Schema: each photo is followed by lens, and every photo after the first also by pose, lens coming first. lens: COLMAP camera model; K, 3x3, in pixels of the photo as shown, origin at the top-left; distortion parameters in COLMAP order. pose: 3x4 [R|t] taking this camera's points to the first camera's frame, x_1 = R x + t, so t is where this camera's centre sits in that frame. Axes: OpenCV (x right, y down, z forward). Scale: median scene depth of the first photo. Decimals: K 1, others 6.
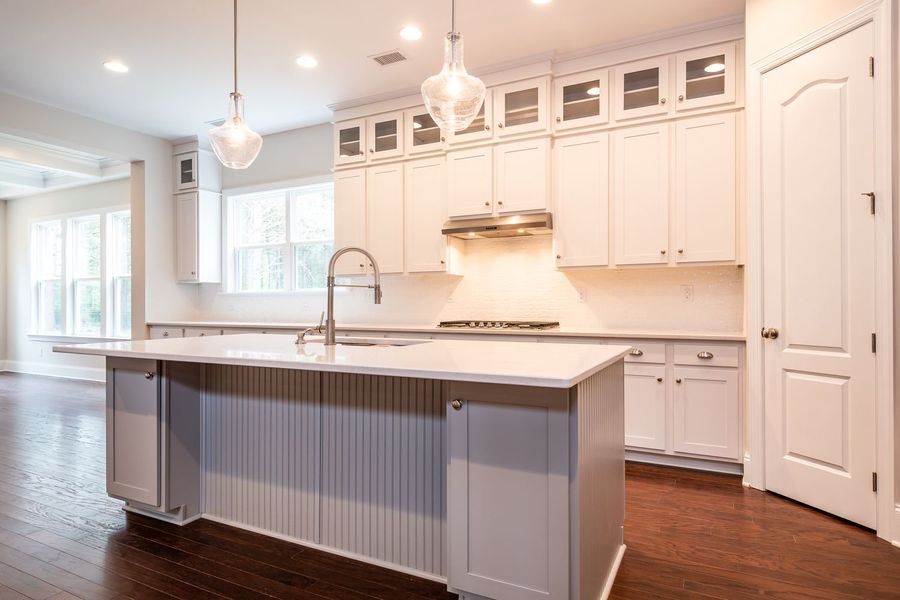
lens RADIAL K [[545.2, 0, 448.8], [0, 545.2, 299.3], [0, 0, 1]] dist [0.021653, -0.002712]
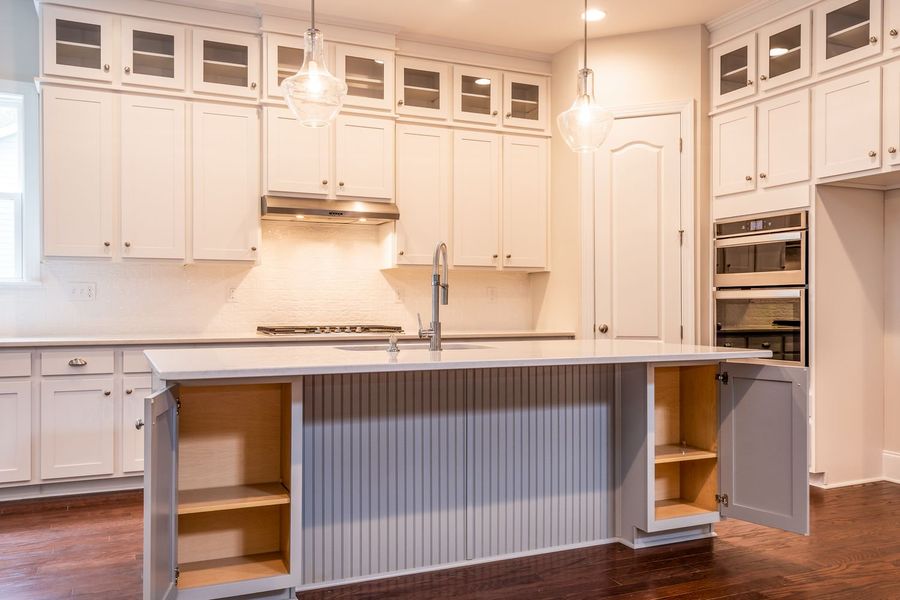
lens RADIAL K [[597.7, 0, 447.4], [0, 597.7, 306.6], [0, 0, 1]] dist [0.017217, 0.004226]
pose [[0.666222, -0.002454, 0.745749, -0.494411], [-0.006224, 0.999941, 0.008850, 0.002657], [-0.745727, -0.010538, 0.666168, 0.272116]]
